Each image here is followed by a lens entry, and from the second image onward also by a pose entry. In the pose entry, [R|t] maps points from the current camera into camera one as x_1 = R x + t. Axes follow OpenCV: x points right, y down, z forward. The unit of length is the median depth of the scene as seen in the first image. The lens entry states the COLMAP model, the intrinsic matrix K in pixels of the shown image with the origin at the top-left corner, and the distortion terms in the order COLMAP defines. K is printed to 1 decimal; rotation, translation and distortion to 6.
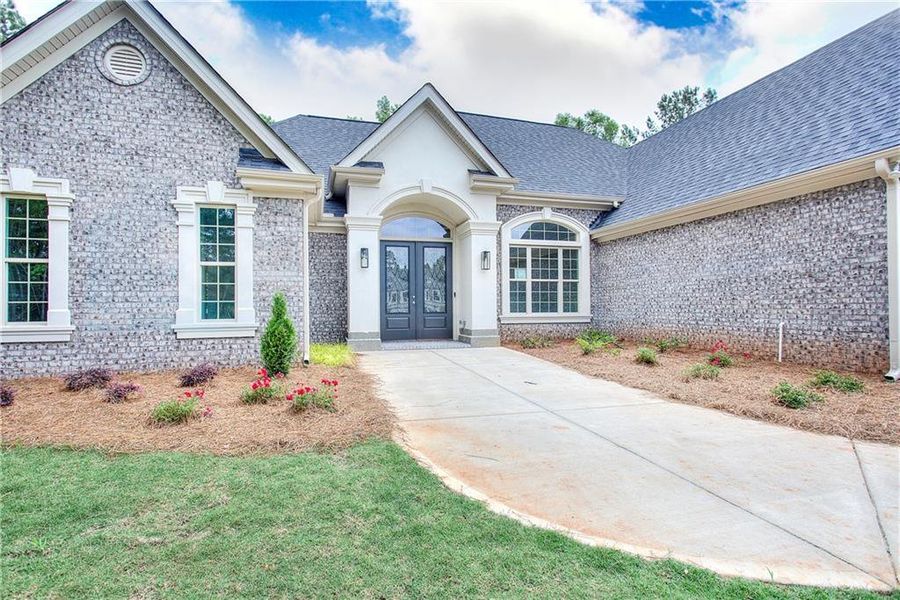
lens RADIAL K [[439.2, 0, 438.0], [0, 439.2, 297.8], [0, 0, 1]] dist [0.003982, 0.001092]
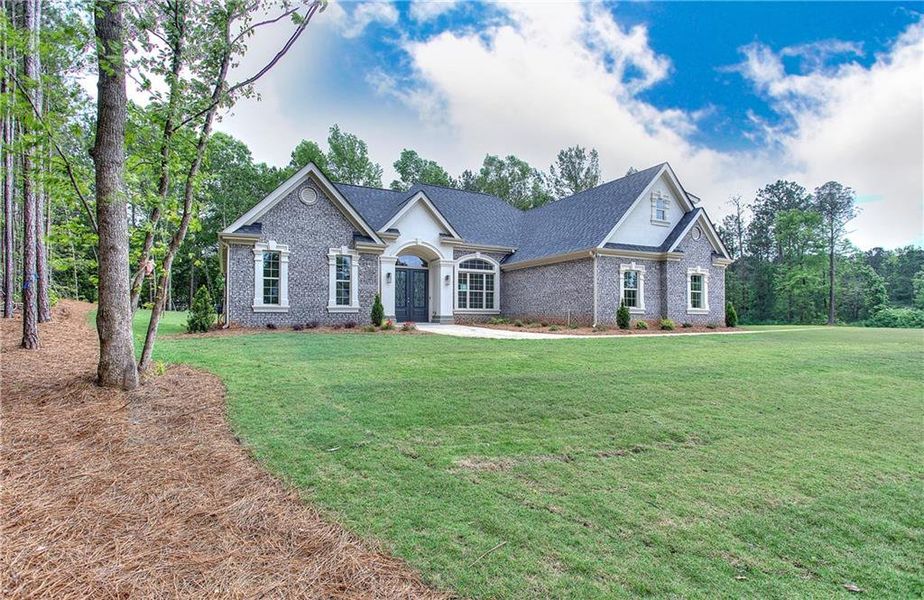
lens RADIAL K [[460.9, 0, 462.0], [0, 460.9, 300.0], [0, 0, 1]] dist [0.017881, 0.000044]
pose [[0.974315, 0.013462, 0.224786, -0.259429], [-0.008641, 0.999711, -0.022417, 0.043372], [-0.225023, 0.019898, 0.974150, -0.902739]]
